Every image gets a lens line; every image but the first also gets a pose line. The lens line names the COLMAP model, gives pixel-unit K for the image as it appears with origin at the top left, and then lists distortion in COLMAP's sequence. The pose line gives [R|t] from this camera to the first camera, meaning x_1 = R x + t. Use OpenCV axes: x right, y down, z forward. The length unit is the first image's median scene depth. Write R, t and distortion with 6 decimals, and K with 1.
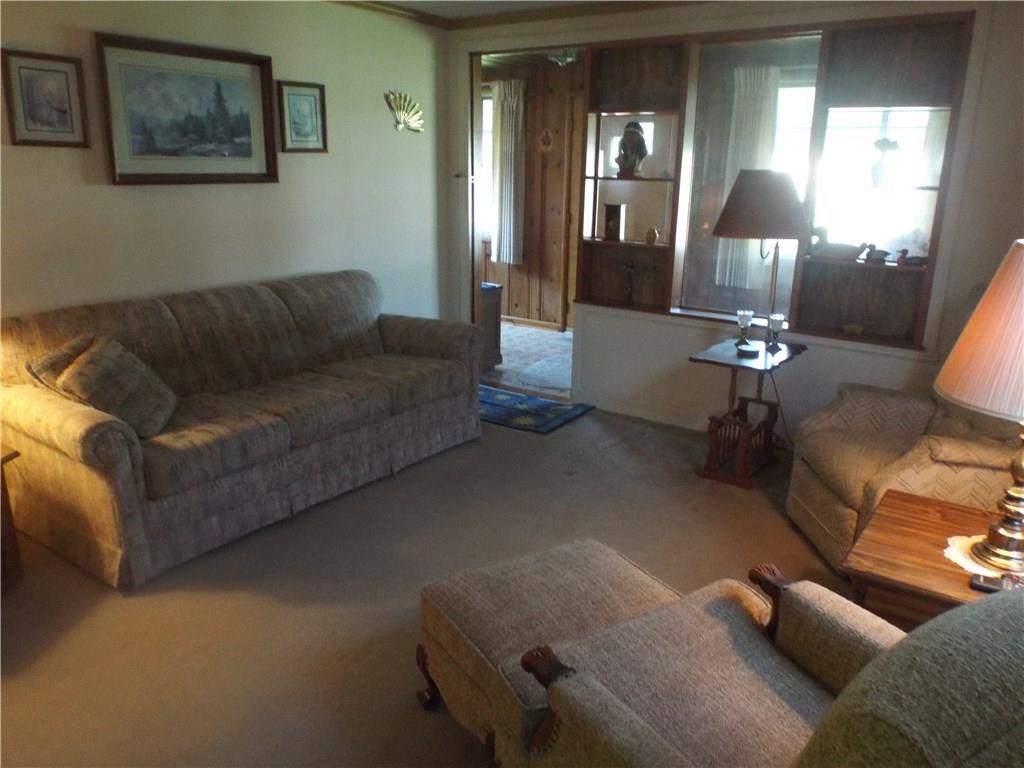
lens RADIAL K [[770.6, 0, 509.5], [0, 770.6, 386.4], [0, 0, 1]] dist [-0.013576, -0.000664]
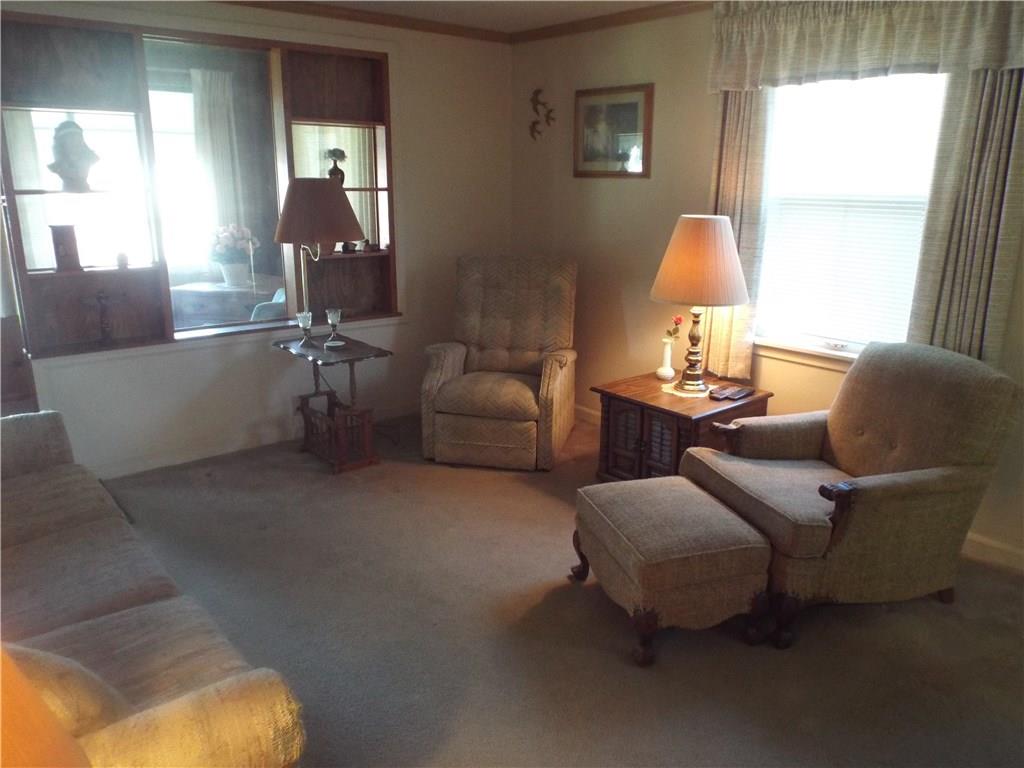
lens RADIAL K [[770.6, 0, 510.7], [0, 770.6, 383.1], [0, 0, 1]] dist [-0.013576, -0.000664]
pose [[0.215214, -0.262707, 0.940568, -0.664132], [0.261061, 0.943562, 0.203809, -0.153746], [-0.941026, 0.201683, 0.271651, 0.493489]]
